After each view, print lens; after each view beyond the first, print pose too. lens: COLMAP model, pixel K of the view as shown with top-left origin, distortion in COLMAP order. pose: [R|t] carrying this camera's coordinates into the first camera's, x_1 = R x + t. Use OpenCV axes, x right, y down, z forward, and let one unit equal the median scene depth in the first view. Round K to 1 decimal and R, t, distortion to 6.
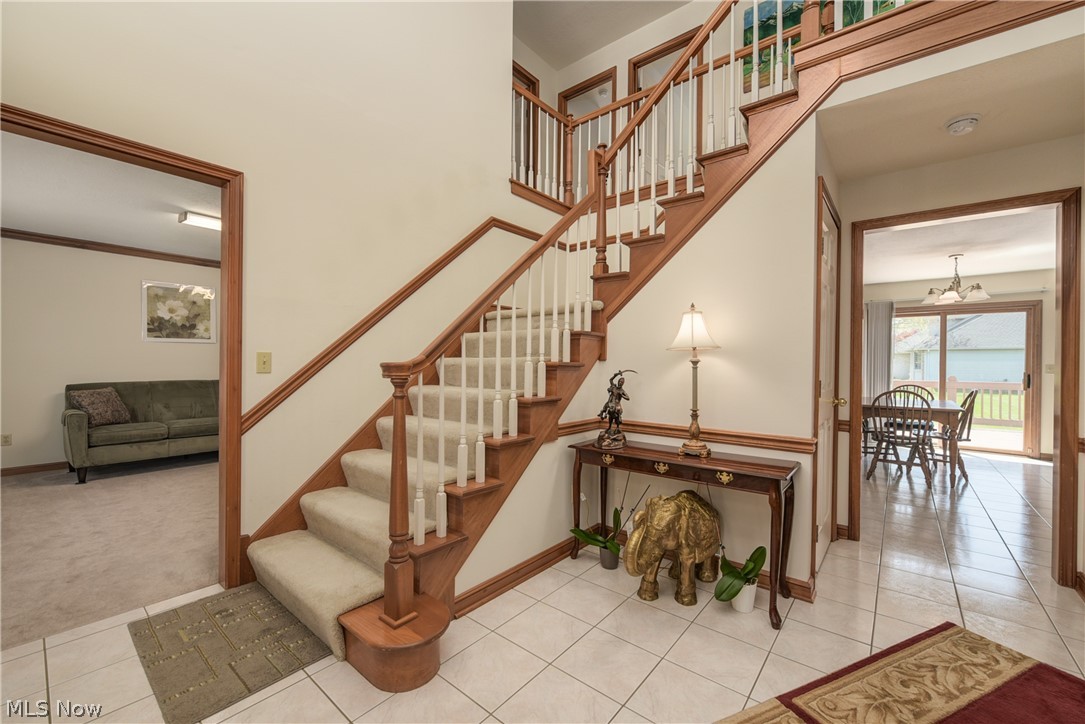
lens RADIAL K [[420.1, 0, 530.6], [0, 420.1, 365.7], [0, 0, 1]] dist [-0.007425, -0.000104]
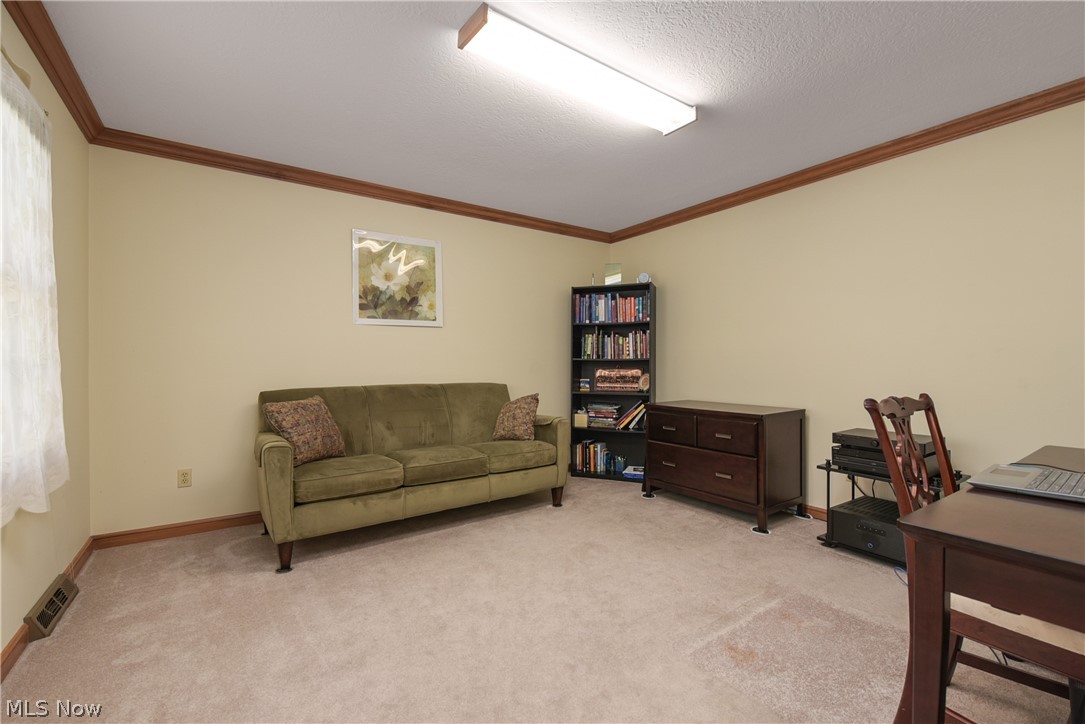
lens RADIAL K [[456.9, 0, 539.9], [0, 456.9, 361.9], [0, 0, 1]] dist [-0.003656, -0.000887]
pose [[0.962849, -0.011268, -0.269806, -0.484517], [0.008393, 0.999895, -0.011804, 0.011252], [0.269911, 0.009101, 0.962842, 0.417820]]
